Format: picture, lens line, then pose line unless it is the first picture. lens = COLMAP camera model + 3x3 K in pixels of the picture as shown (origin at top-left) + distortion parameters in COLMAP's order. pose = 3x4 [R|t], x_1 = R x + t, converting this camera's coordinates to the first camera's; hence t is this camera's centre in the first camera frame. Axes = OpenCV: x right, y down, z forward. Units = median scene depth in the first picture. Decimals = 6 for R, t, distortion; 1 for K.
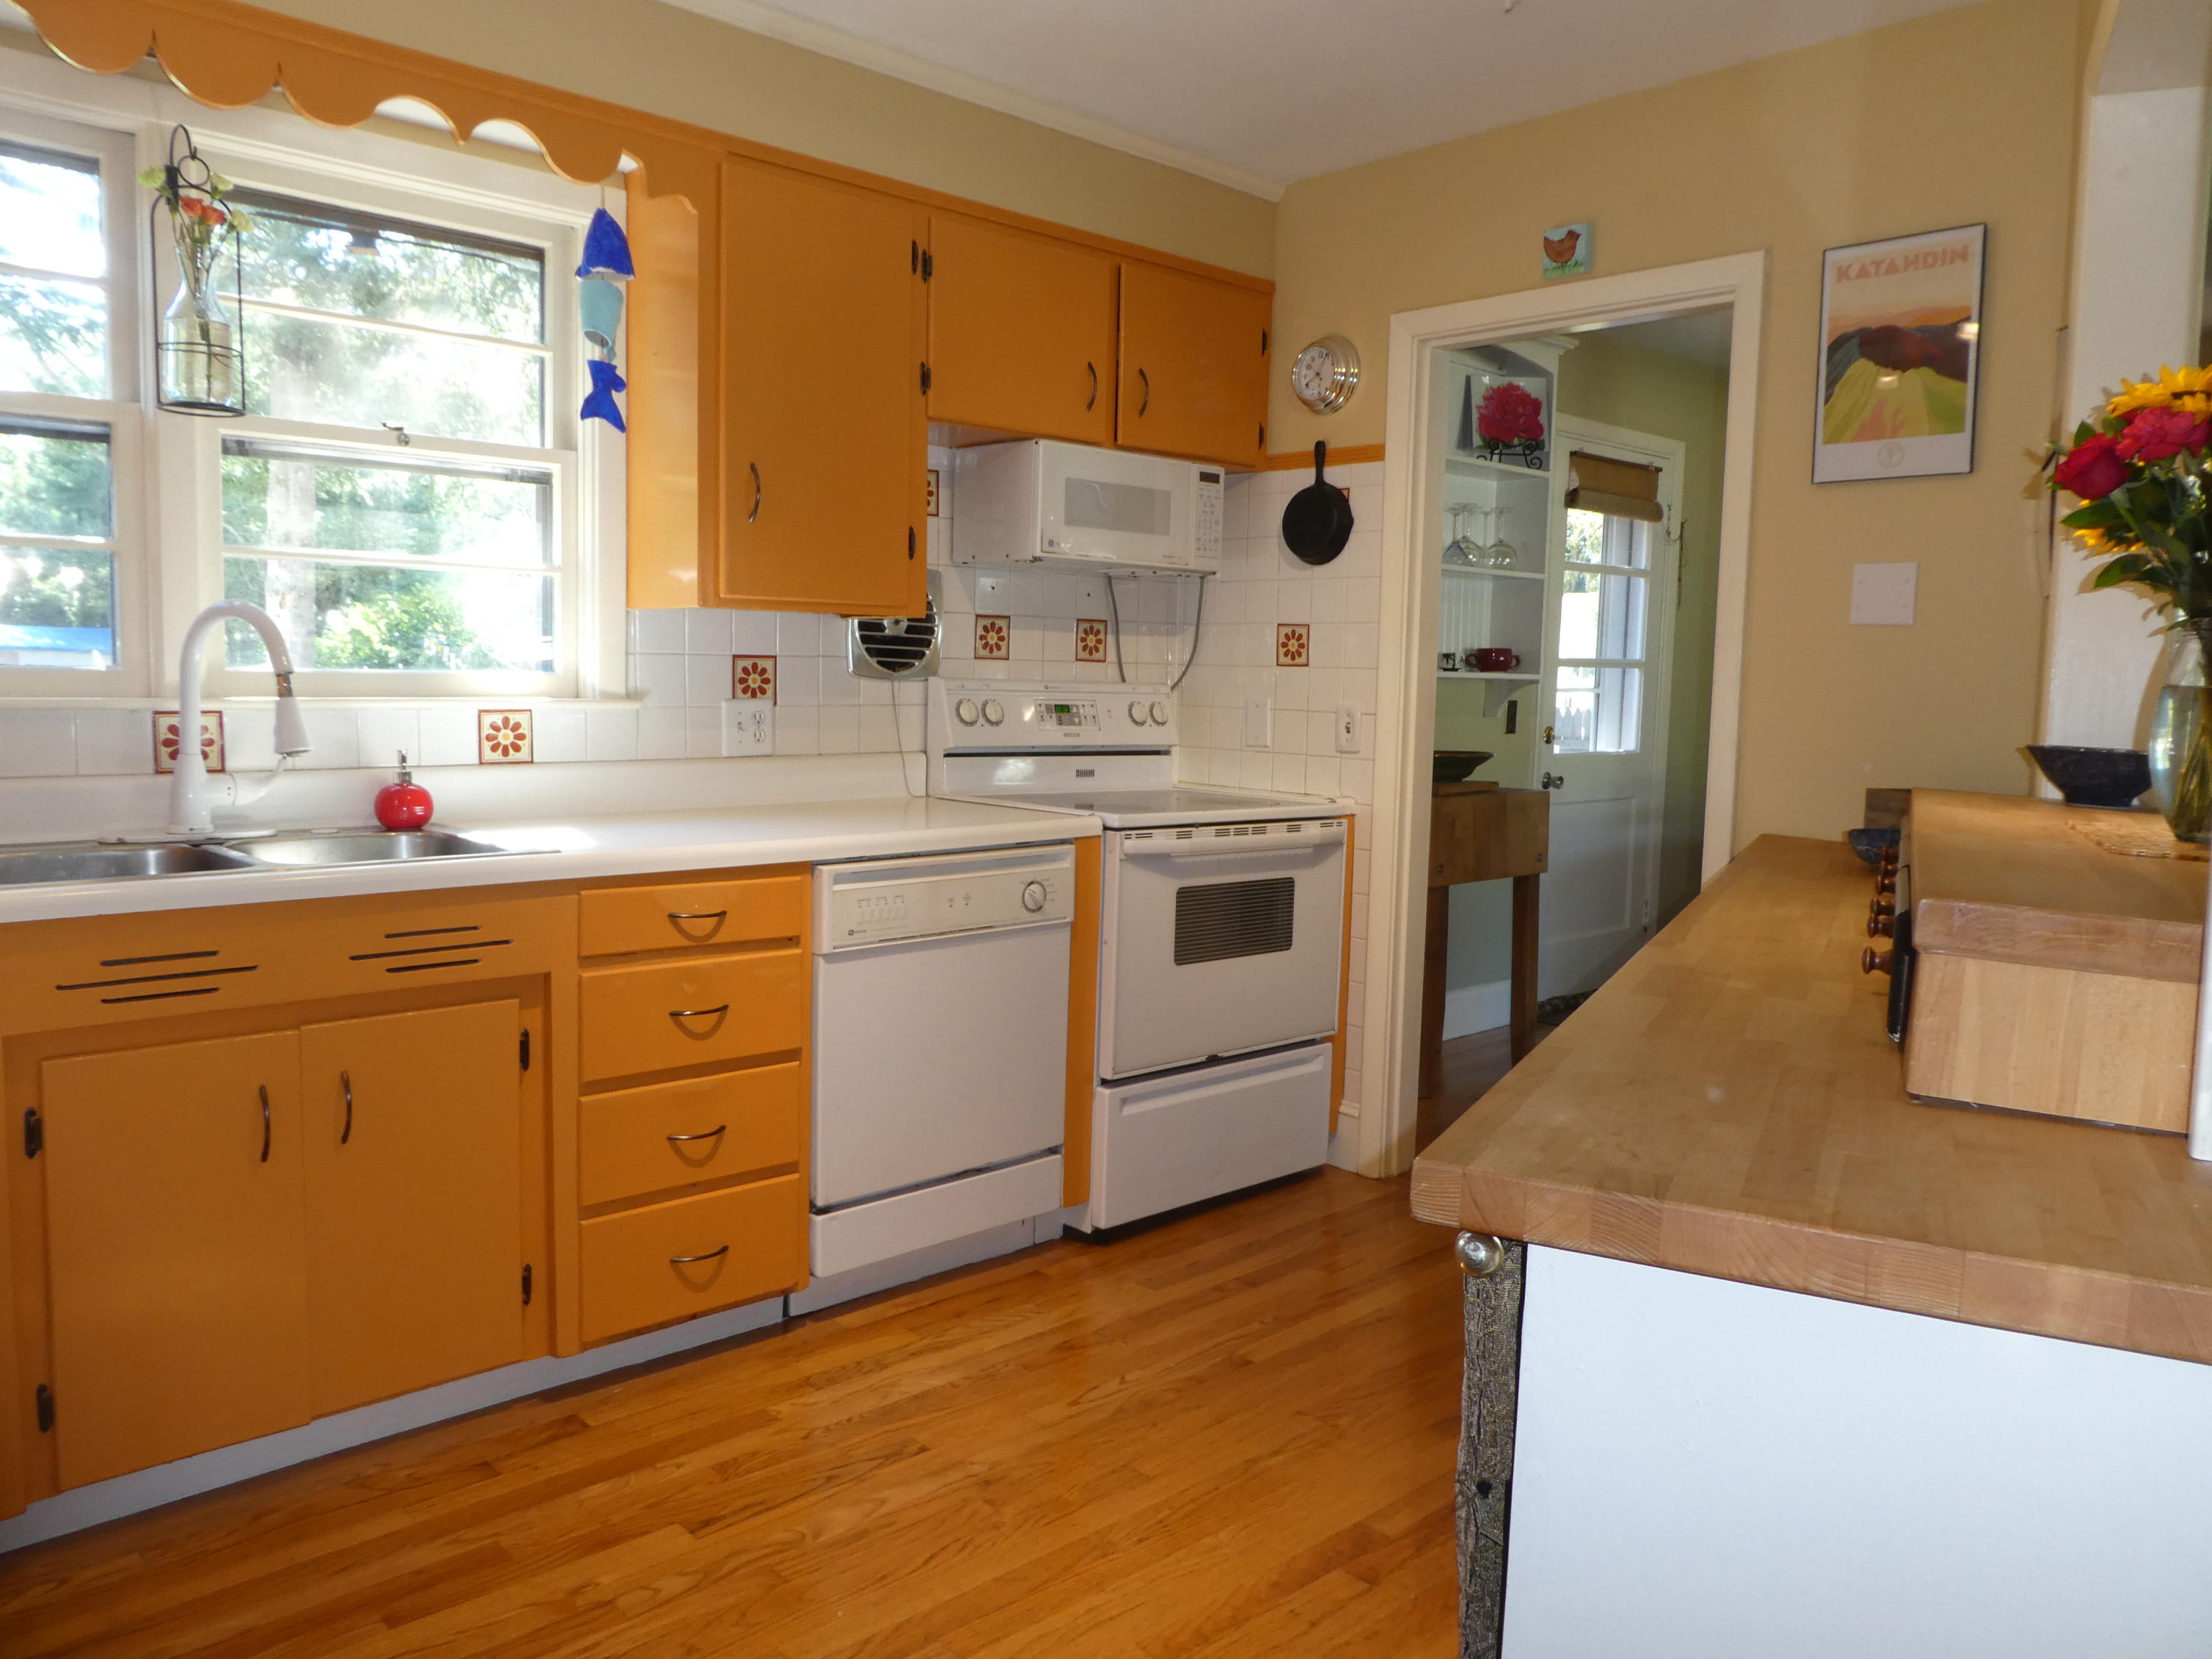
lens RADIAL K [[1562.8, 0, 1098.9], [0, 1562.8, 821.5], [0, 0, 1]] dist [-0.071511, 0.082278]
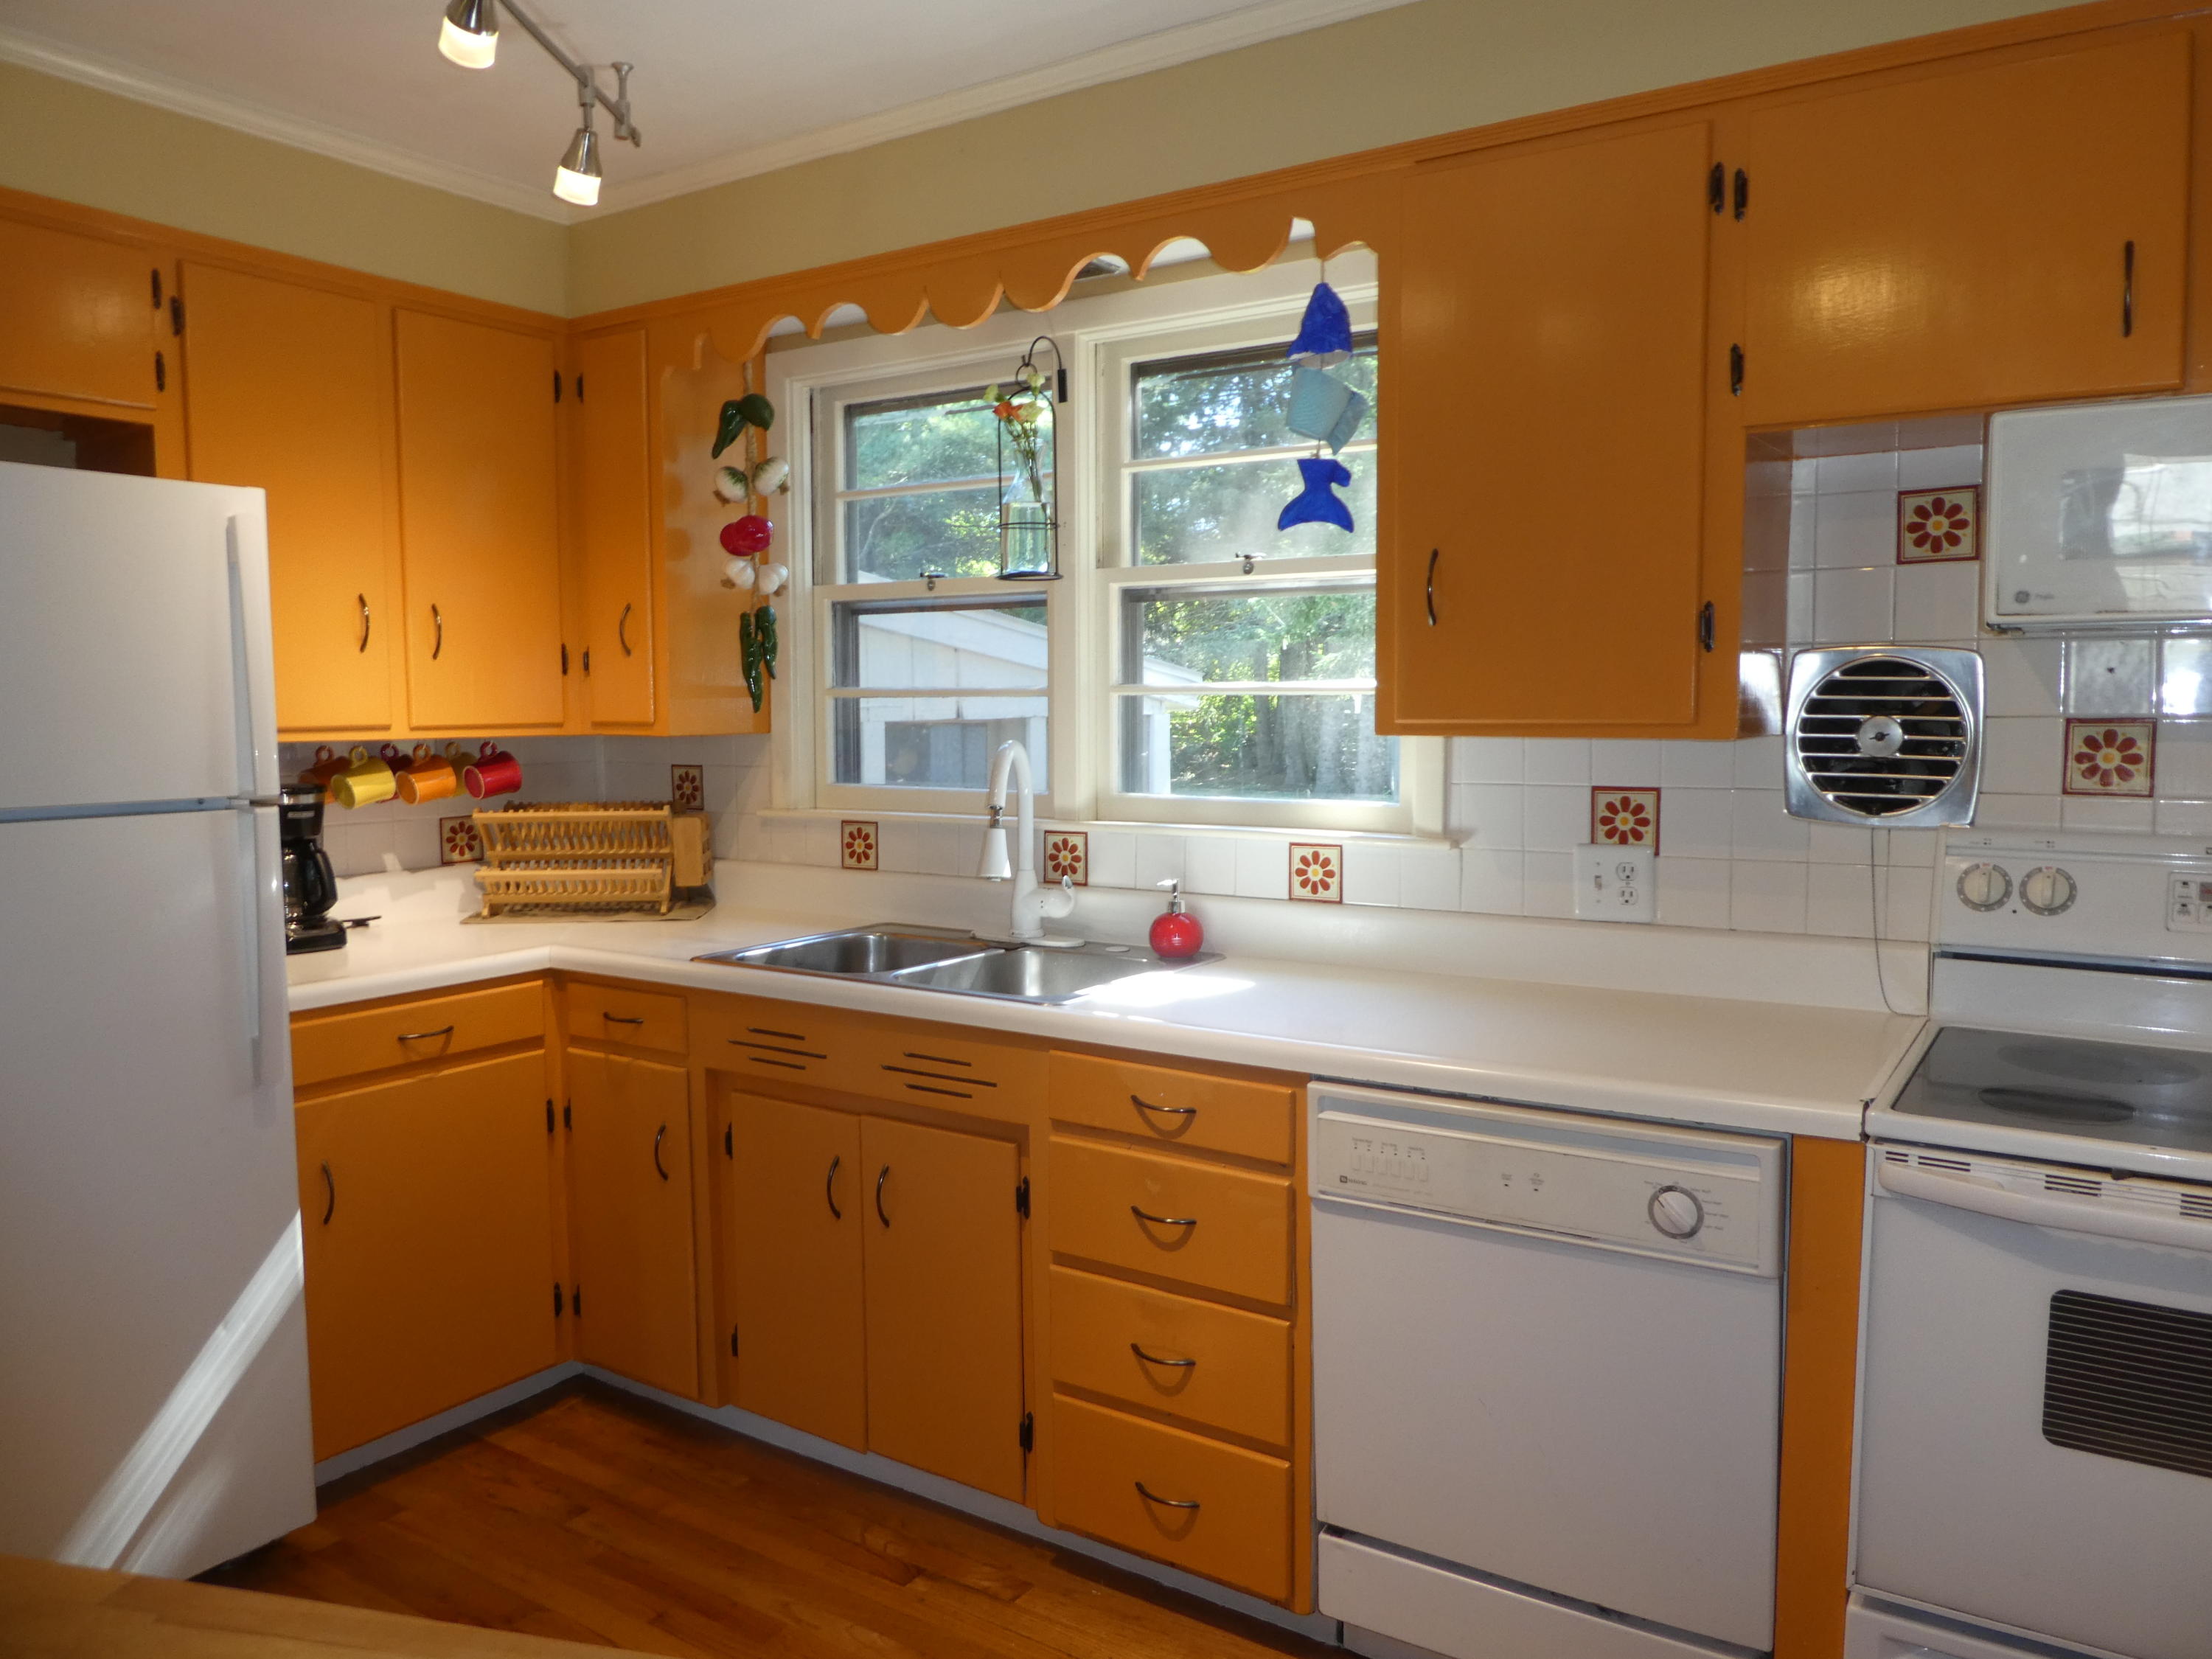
lens RADIAL K [[1562.8, 0, 1098.9], [0, 1562.8, 821.5], [0, 0, 1]] dist [-0.071511, 0.082278]
pose [[0.238568, 0.053421, -0.969655, 0.485125], [-0.081412, 0.996071, 0.034847, -0.106699], [0.967707, 0.070628, 0.241980, 0.645963]]
